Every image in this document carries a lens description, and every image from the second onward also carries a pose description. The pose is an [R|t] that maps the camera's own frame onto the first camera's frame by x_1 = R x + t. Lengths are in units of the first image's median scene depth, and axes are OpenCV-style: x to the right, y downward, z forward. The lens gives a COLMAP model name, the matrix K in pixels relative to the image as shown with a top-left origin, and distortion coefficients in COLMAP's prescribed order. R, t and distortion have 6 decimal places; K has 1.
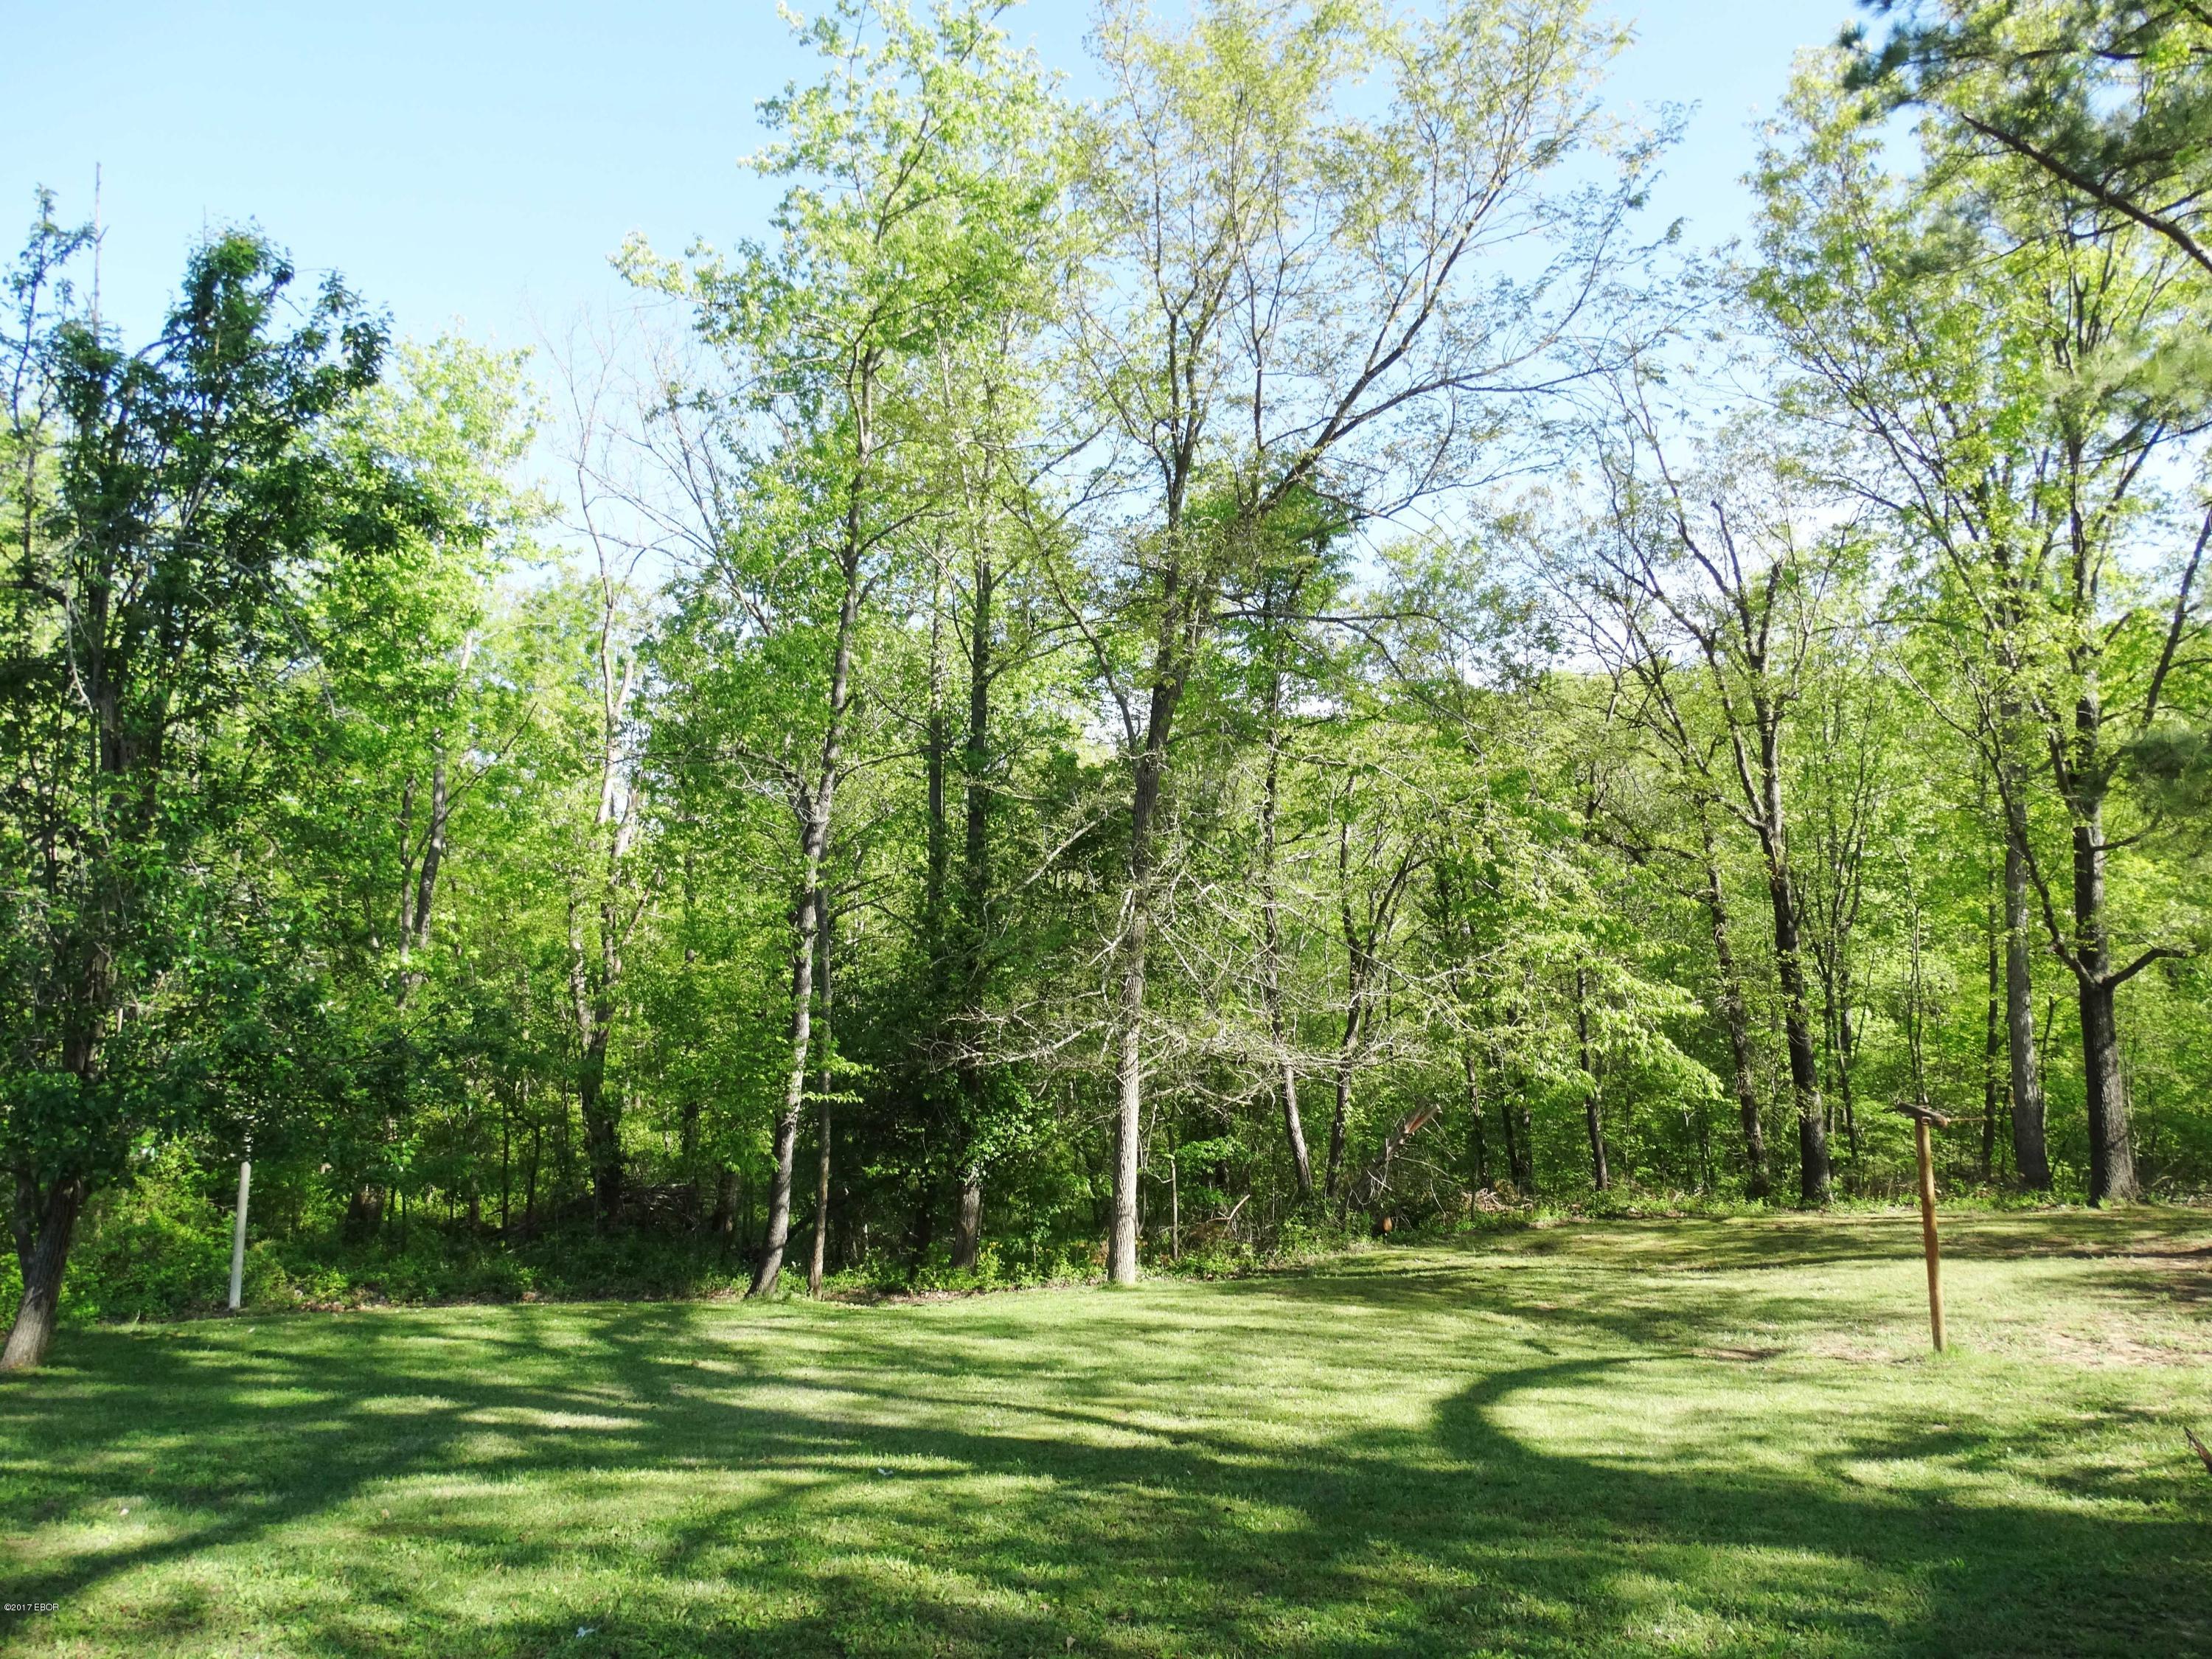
lens RADIAL K [[1496.6, 0, 1114.8], [0, 1496.6, 838.9], [0, 0, 1]] dist [-0.038641, 0.044971]
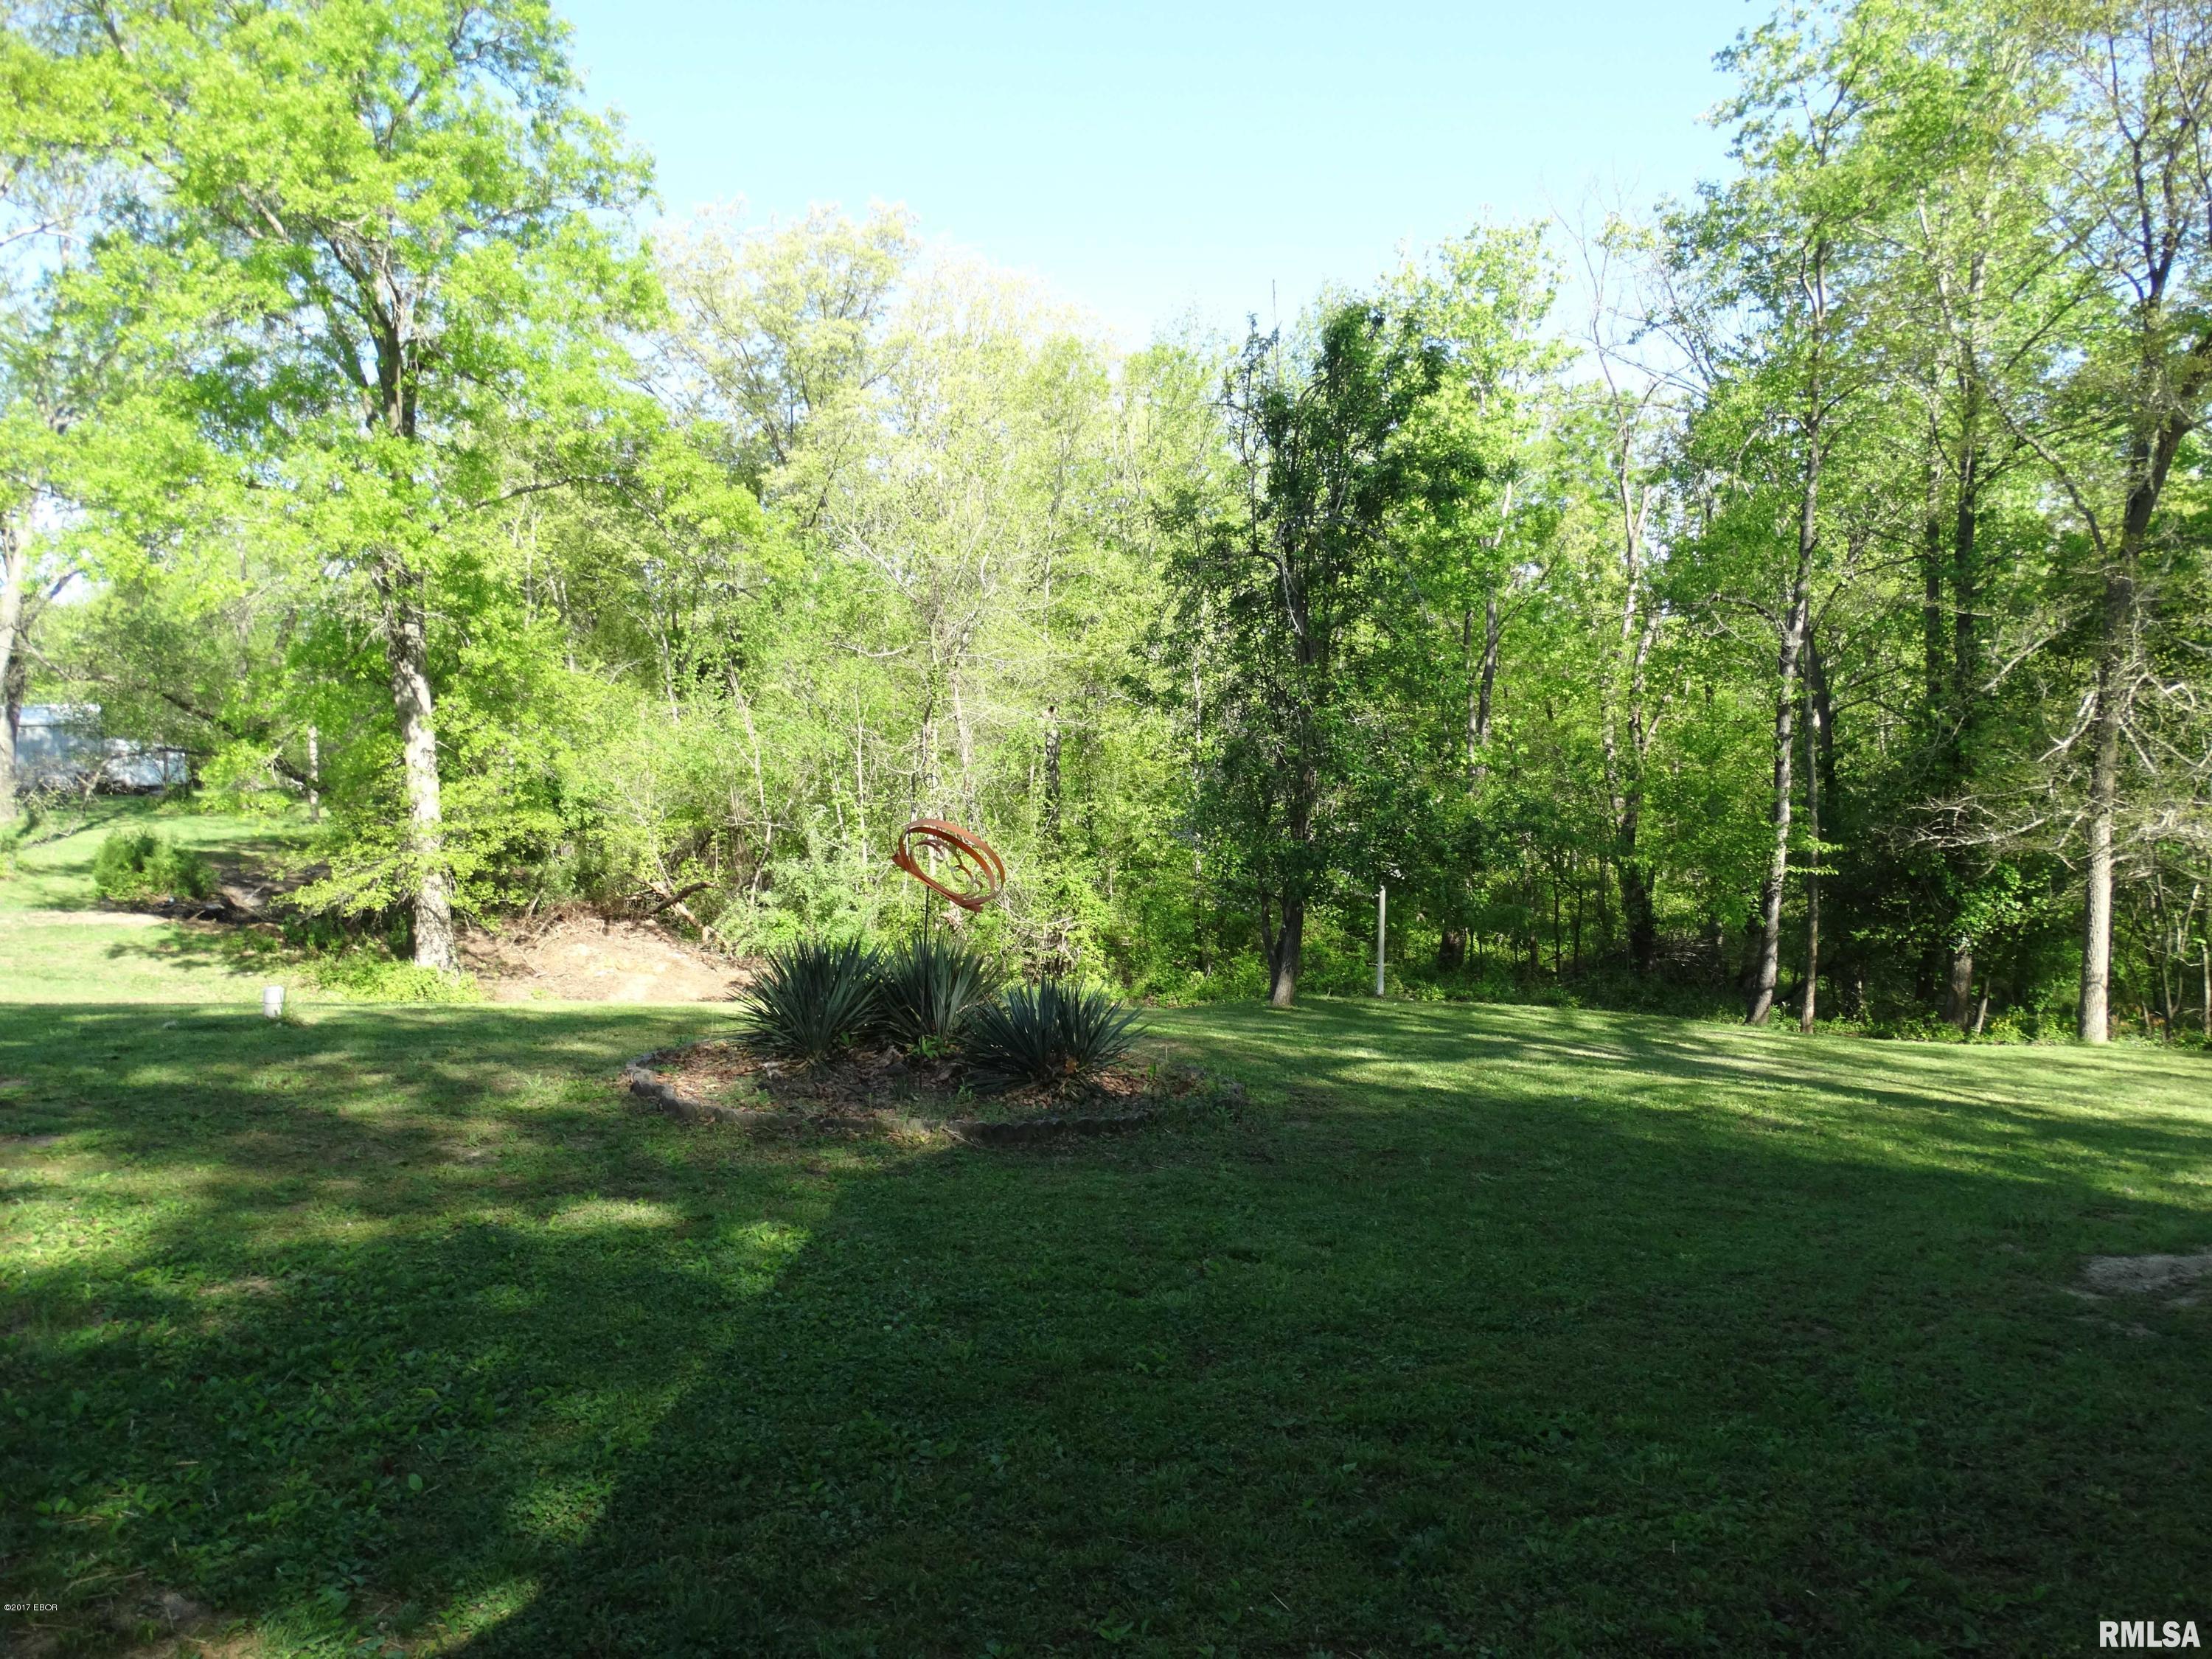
lens RADIAL K [[1544.2, 0, 1093.3], [0, 1544.2, 807.0], [0, 0, 1]] dist [0.024267, 0.009596]
pose [[0.777018, 0.005122, -0.629458, 0.151554], [0.076139, 0.991860, 0.102059, -0.051296], [0.624857, -0.127228, 0.770303, -0.330624]]
